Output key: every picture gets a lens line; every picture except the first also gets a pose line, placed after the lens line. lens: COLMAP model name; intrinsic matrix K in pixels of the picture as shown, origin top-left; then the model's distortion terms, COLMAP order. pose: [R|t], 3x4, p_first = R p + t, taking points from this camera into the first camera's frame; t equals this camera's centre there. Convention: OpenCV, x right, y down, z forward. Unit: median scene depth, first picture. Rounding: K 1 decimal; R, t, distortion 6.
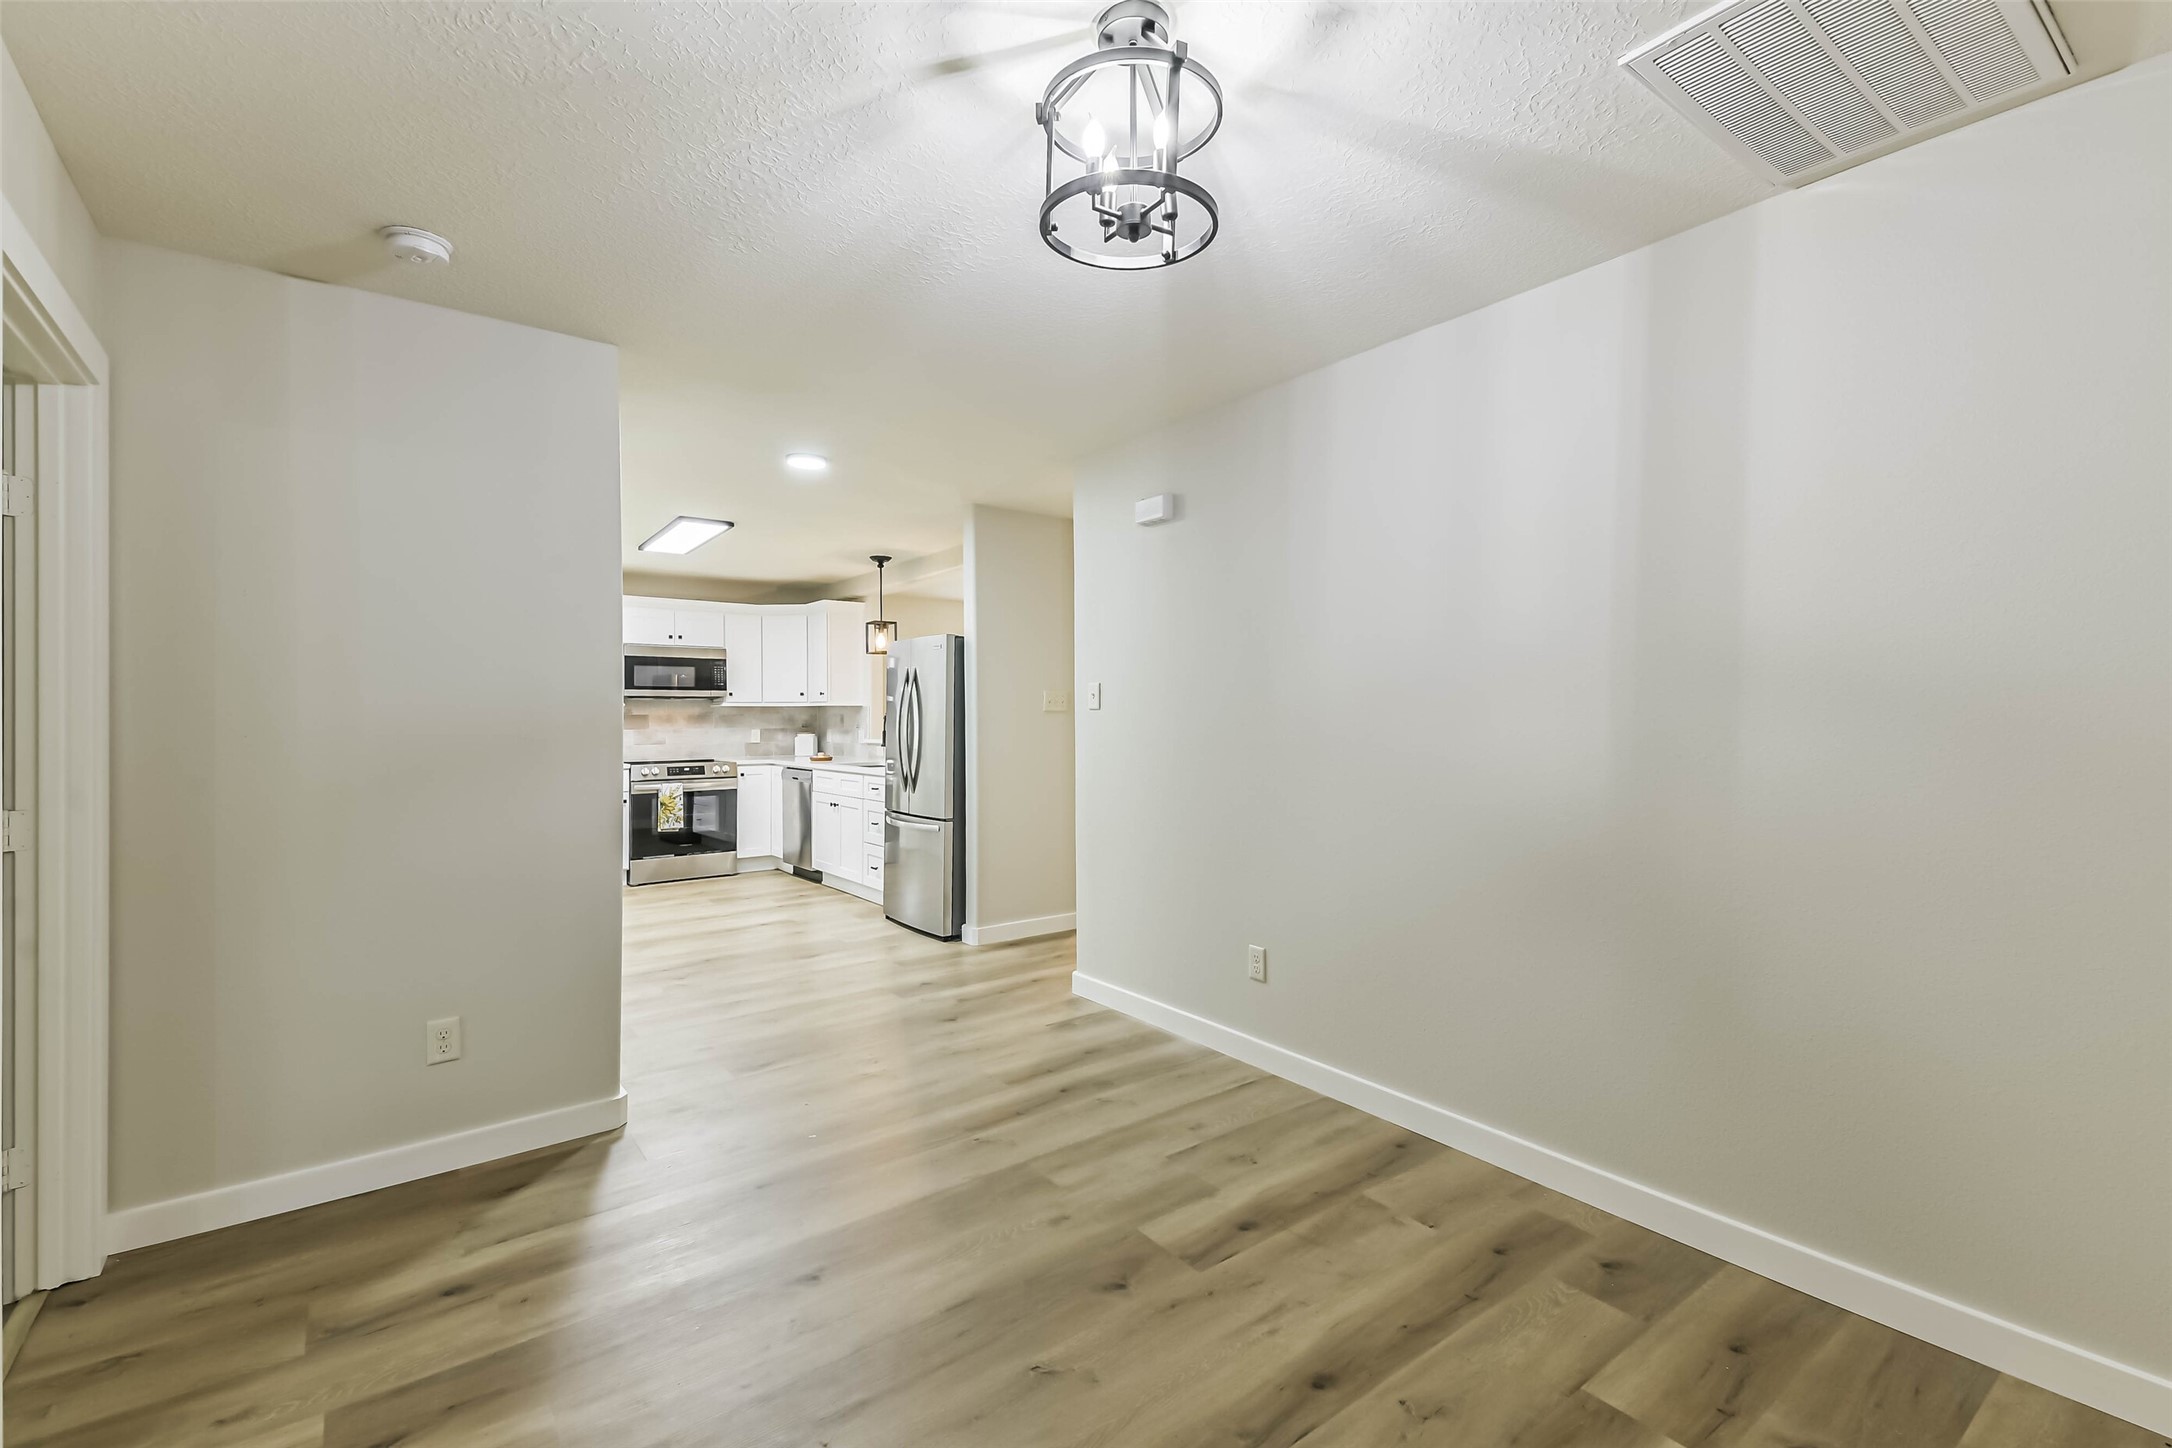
lens RADIAL K [[954.3, 0, 1079.3], [0, 954.3, 714.4], [0, 0, 1]] dist [0.119193, -0.053462]
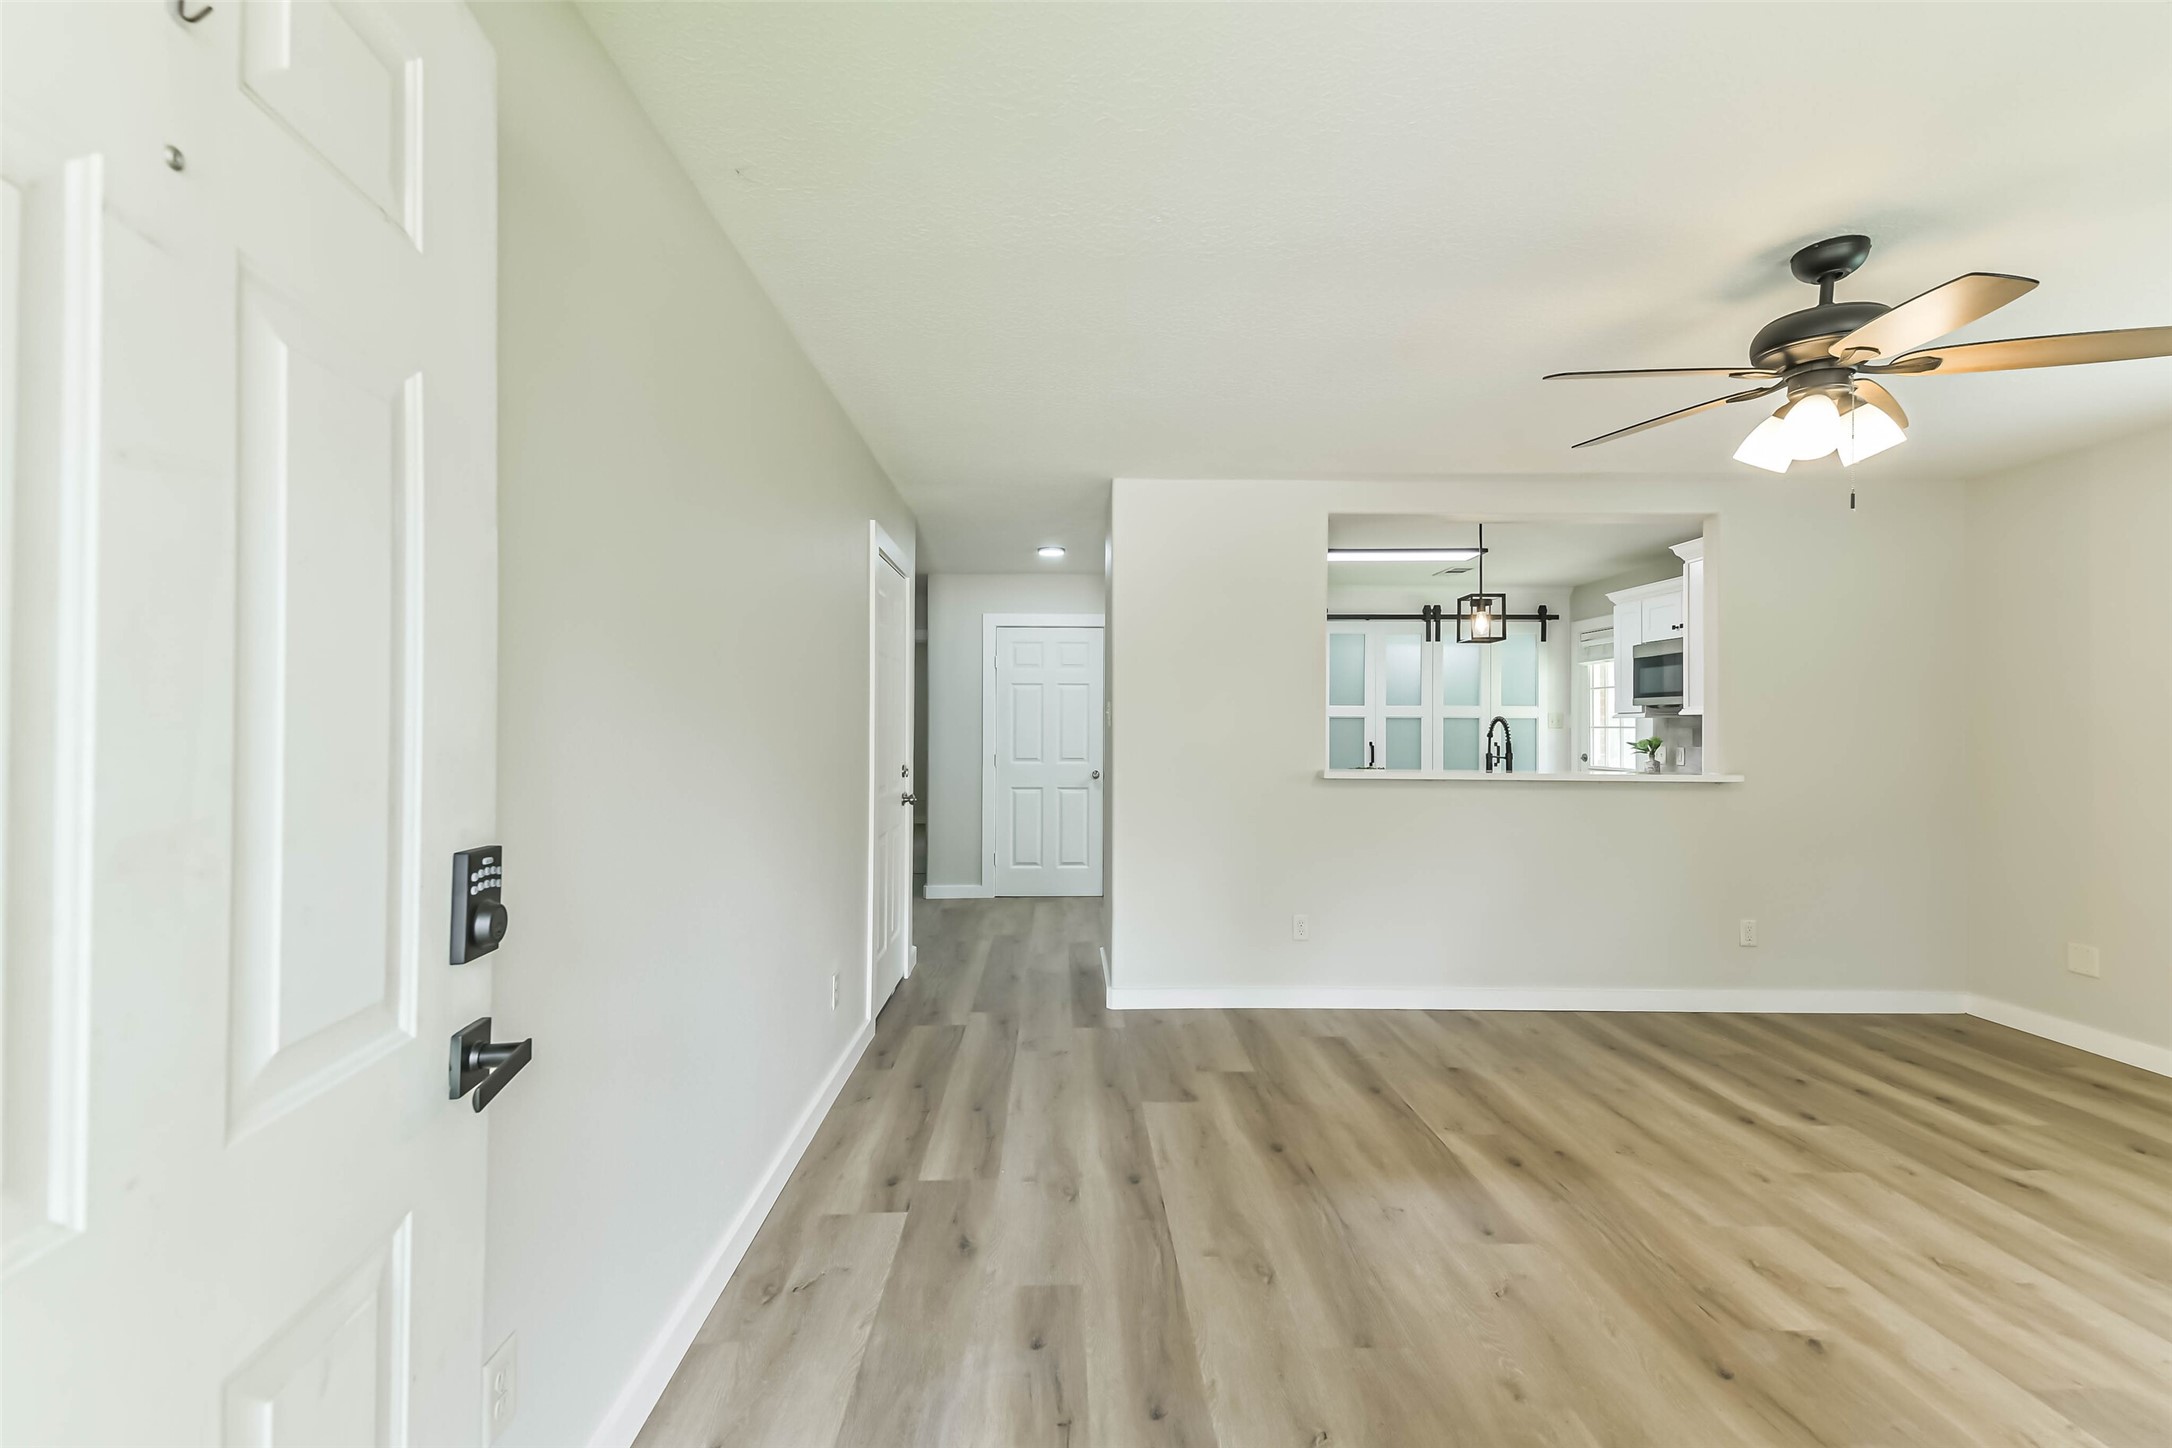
lens RADIAL K [[920.6, 0, 1050.8], [0, 920.6, 725.1], [0, 0, 1]] dist [0.043406, -0.019467]
pose [[-0.595858, 0.000078, -0.803090, 0.469302], [0.000439, 1.000000, -0.000229, -0.002505], [0.803090, -0.000489, -0.595858, 1.041490]]
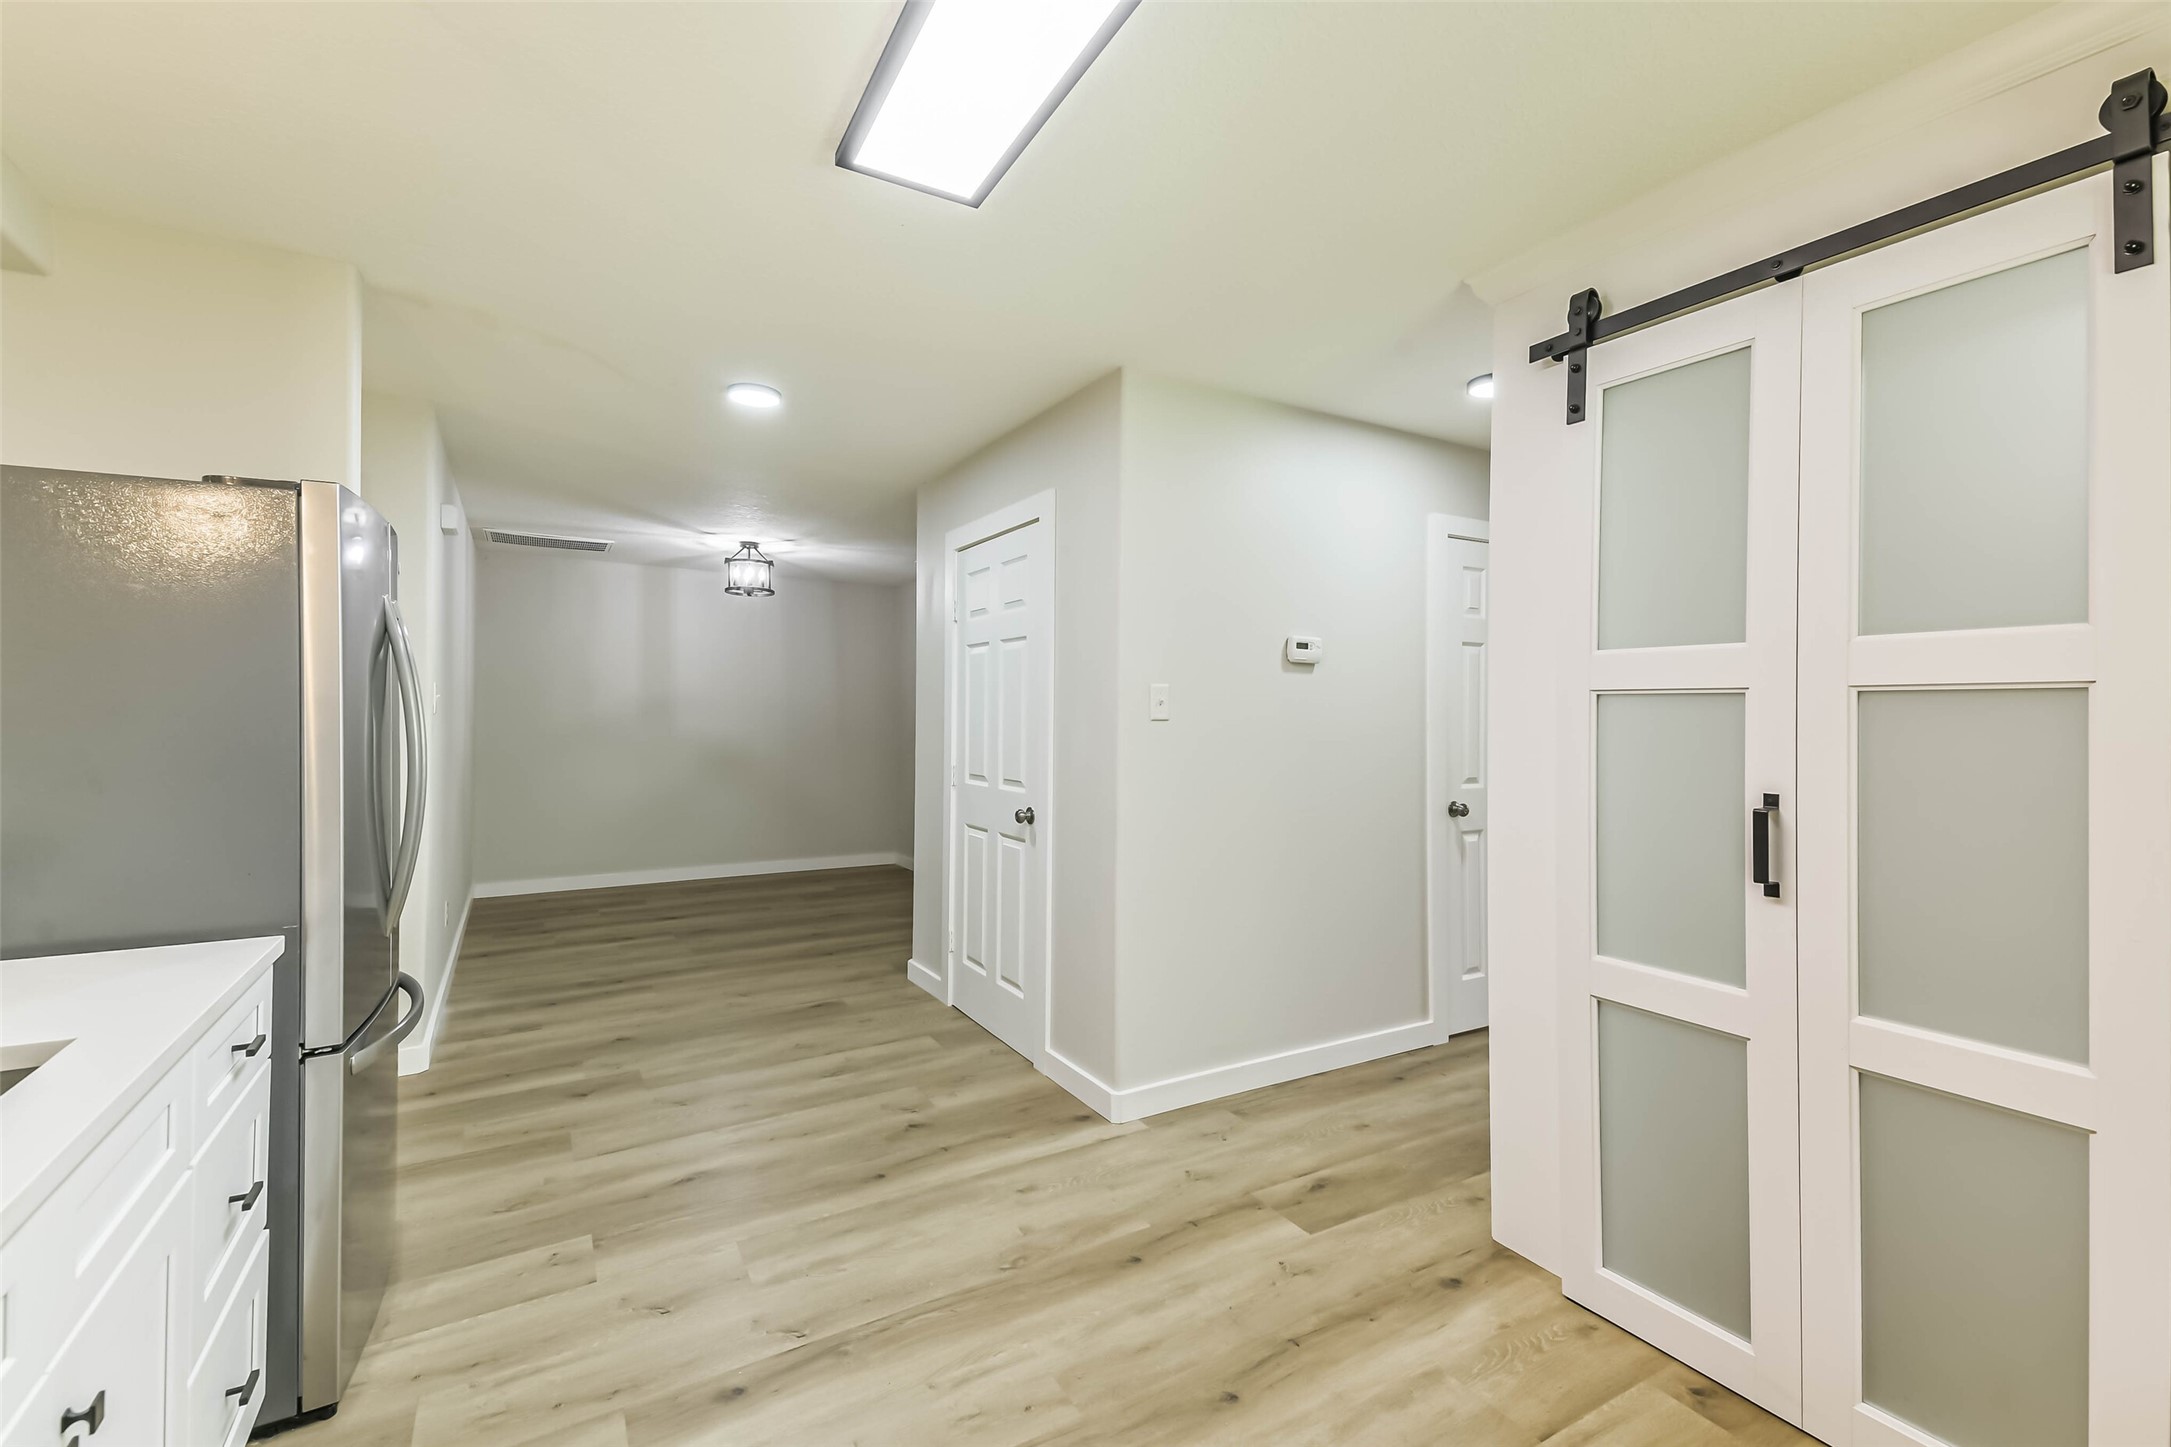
lens RADIAL K [[915.4, 0, 1074.0], [0, 915.4, 714.4], [0, 0, 1]] dist [0.091178, -0.045354]
pose [[-0.994181, -0.004898, 0.107609, -0.352976], [-0.005244, 0.999982, -0.002936, -0.003070], [-0.107592, -0.003483, -0.994189, 0.980891]]
